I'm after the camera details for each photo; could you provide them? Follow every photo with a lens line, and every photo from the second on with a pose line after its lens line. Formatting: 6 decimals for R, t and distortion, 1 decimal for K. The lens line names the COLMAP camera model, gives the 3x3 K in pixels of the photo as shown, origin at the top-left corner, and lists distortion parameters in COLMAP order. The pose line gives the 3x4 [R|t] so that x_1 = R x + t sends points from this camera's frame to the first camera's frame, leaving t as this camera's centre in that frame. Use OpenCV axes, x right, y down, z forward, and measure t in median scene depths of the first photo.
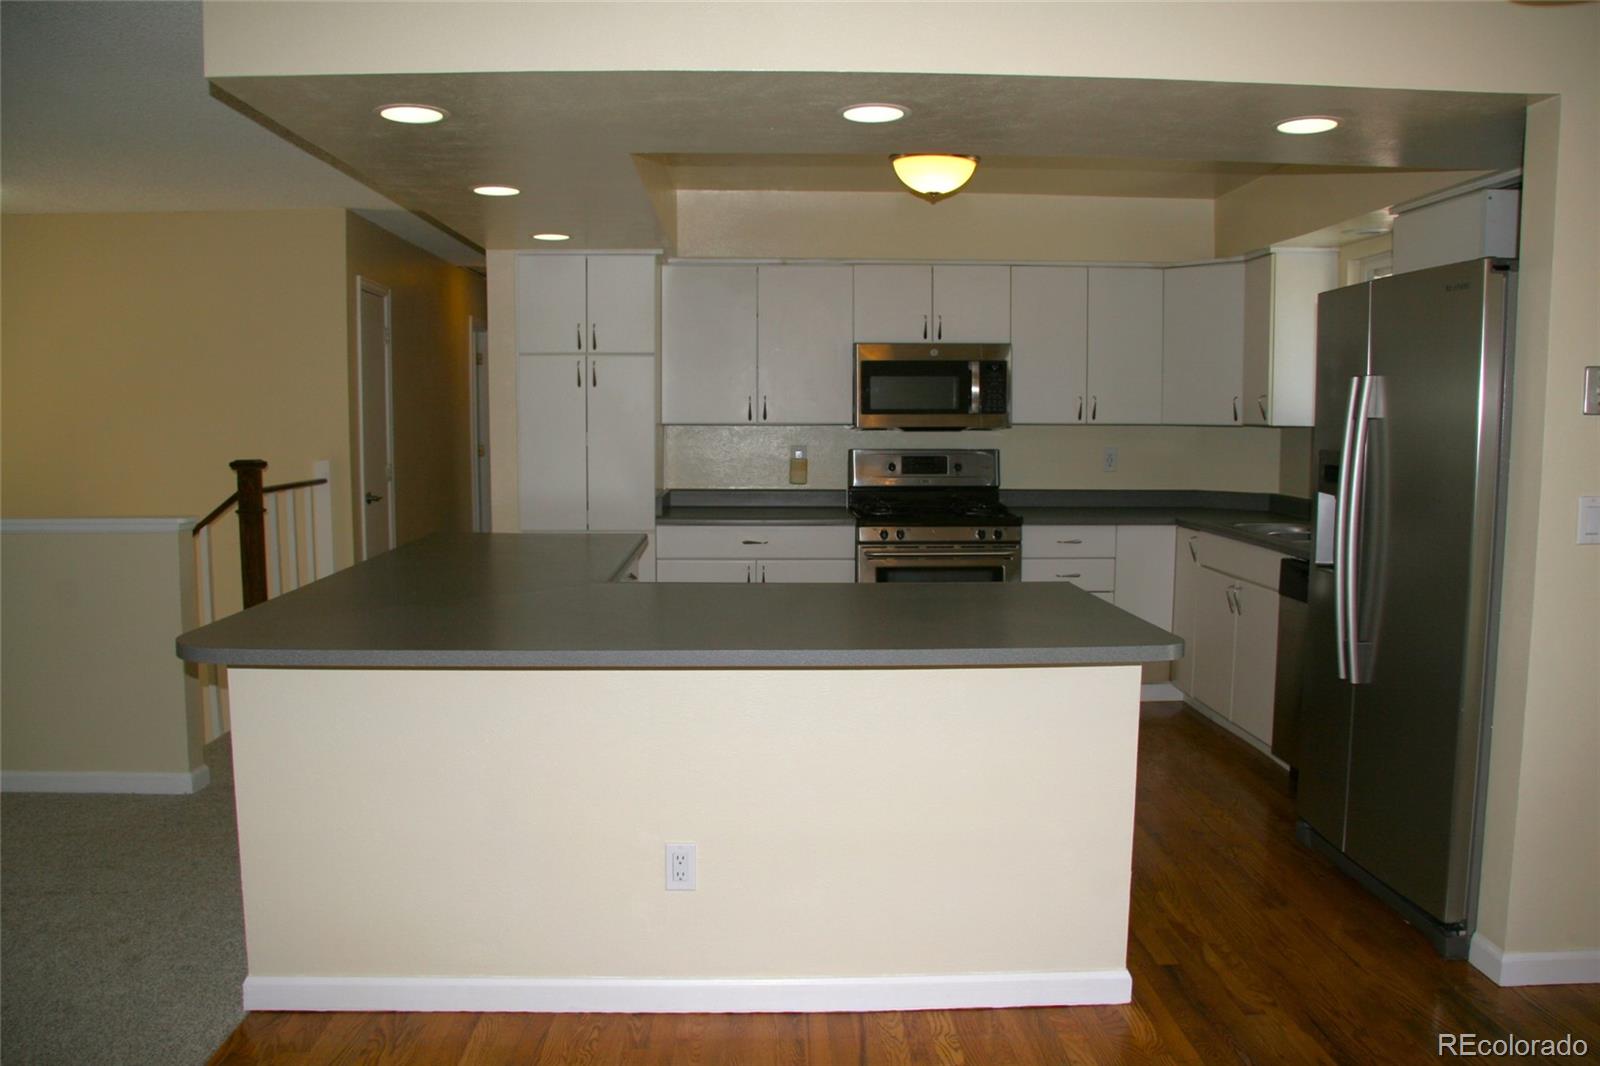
lens RADIAL K [[1215.5, 0, 807.8], [0, 1215.5, 536.8], [0, 0, 1]] dist [-0.118465, 0.013238]
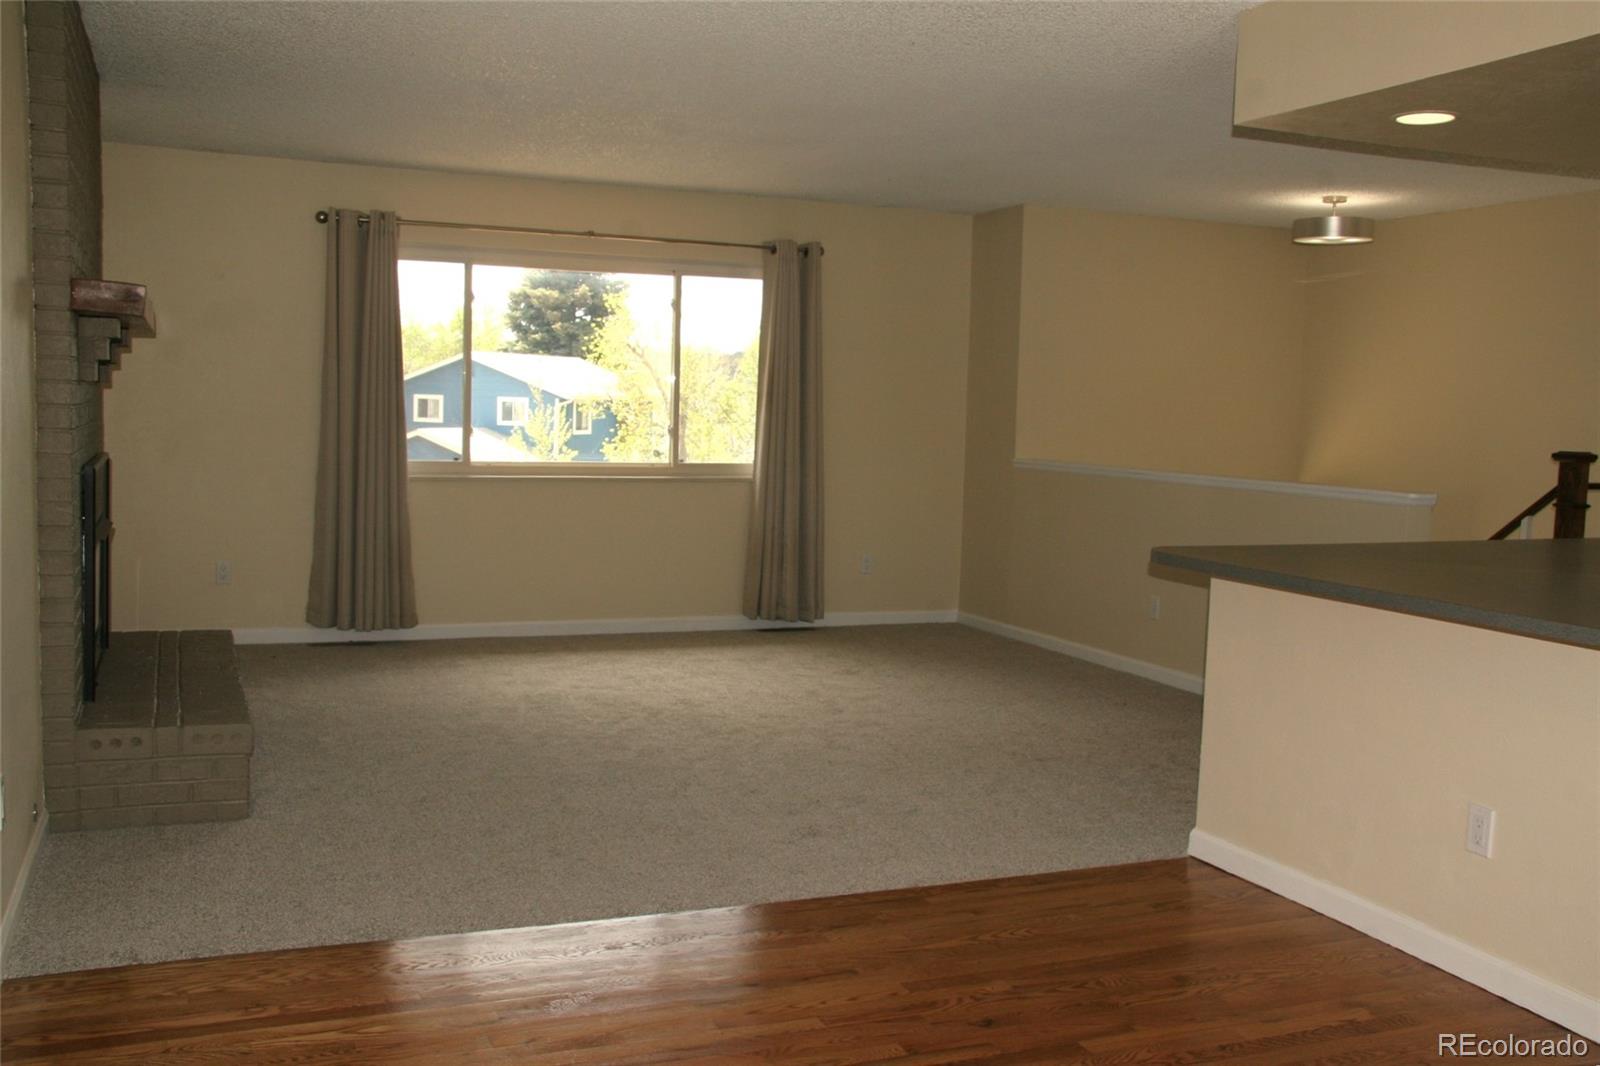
lens RADIAL K [[1537.3, 0, 789.1], [0, 1537.3, 526.0], [0, 0, 1]] dist [-0.031125, 0.000000]
pose [[0.334001, 0.082964, -0.938915, 0.452522], [-0.124195, 0.991308, 0.043413, 0.018419], [0.934355, 0.102109, 0.341401, -0.003909]]
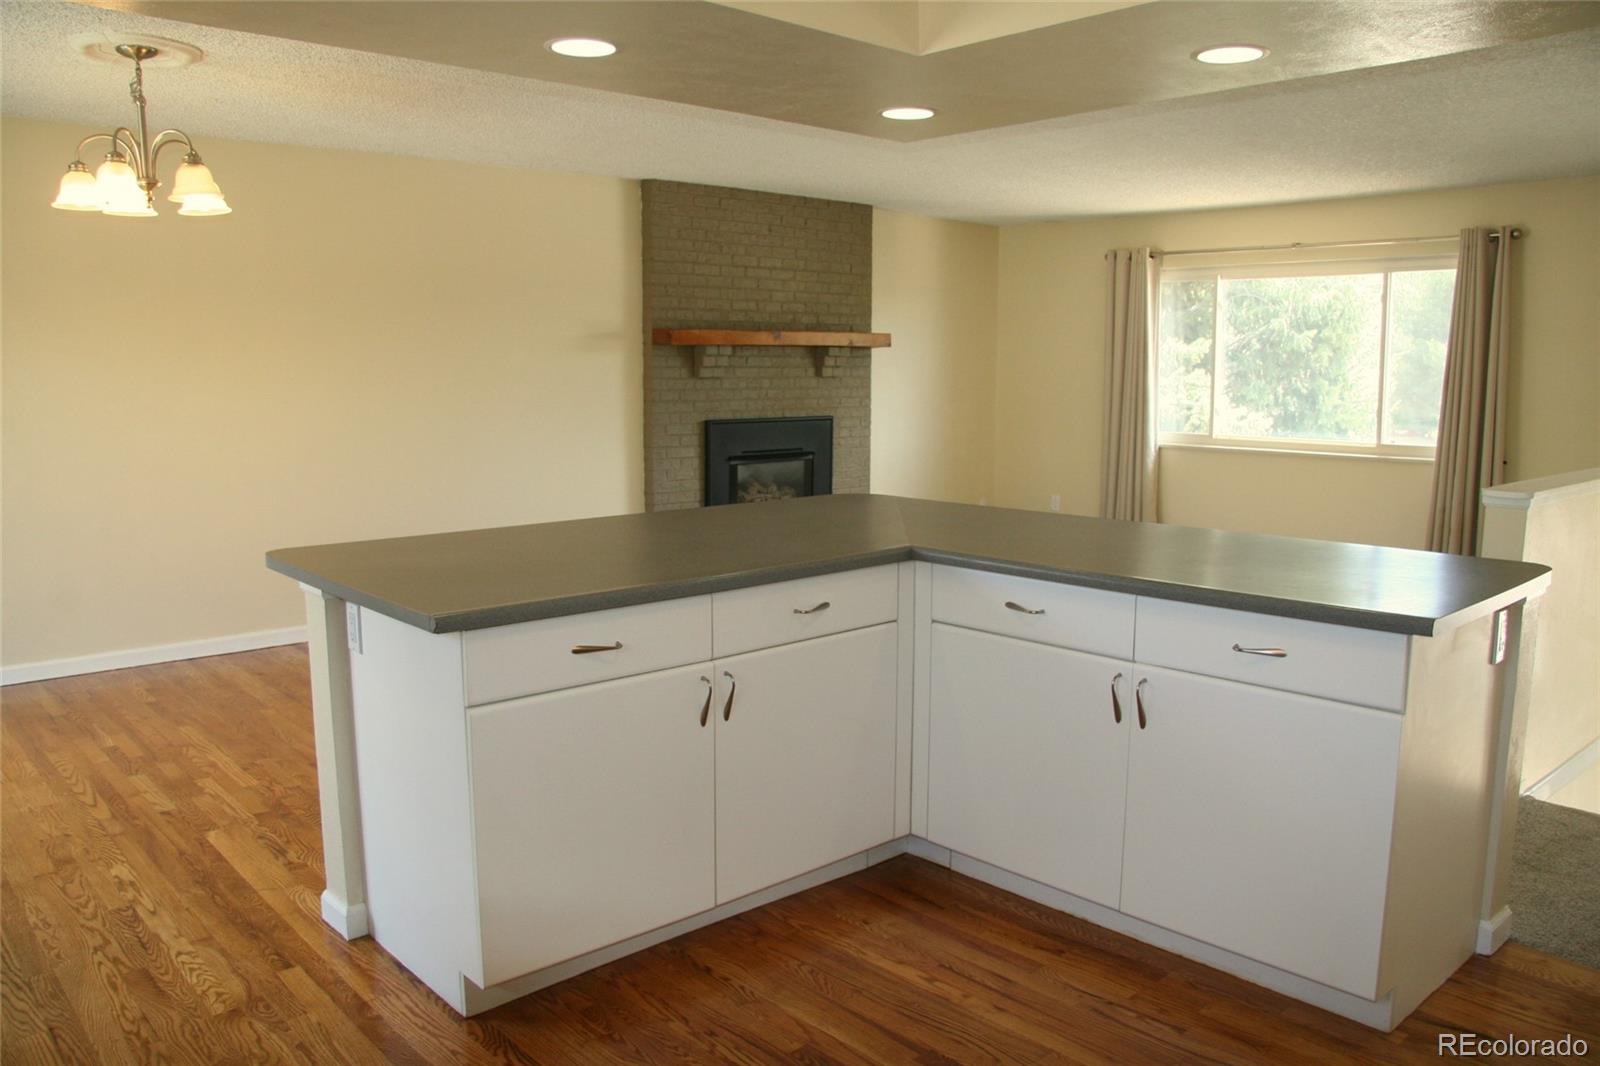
lens RADIAL K [[1215.5, 0, 795.0], [0, 1215.5, 536.4], [0, 0, 1]] dist [-0.118465, 0.013238]
pose [[-0.773190, 0.082812, -0.628745, 0.292344], [-0.071642, 0.973685, 0.216344, -0.097954], [0.630115, 0.212319, -0.746911, 0.997303]]
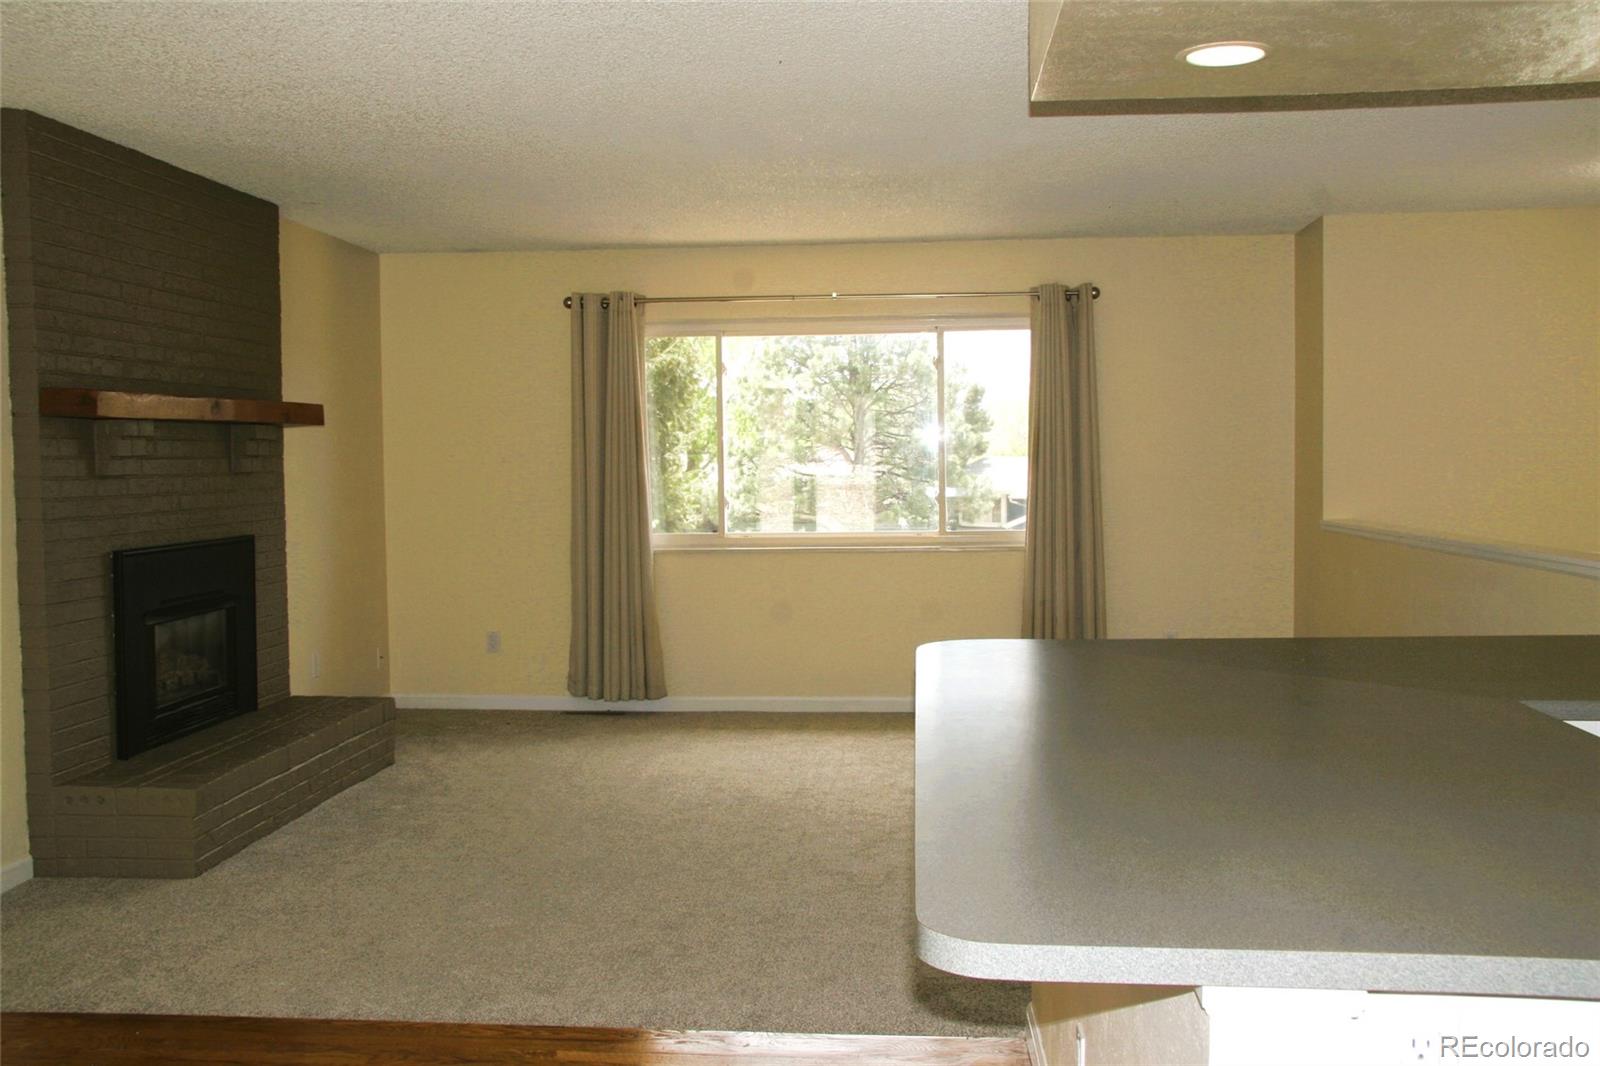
lens RADIAL K [[1537.3, 0, 794.9], [0, 1537.3, 528.3], [0, 0, 1]] dist [-0.031125, 0.000000]
pose [[-0.127330, 0.043249, -0.990917, 0.408077], [-0.092612, 0.994166, 0.055292, -0.032842], [0.987527, 0.098811, -0.122582, 0.448537]]
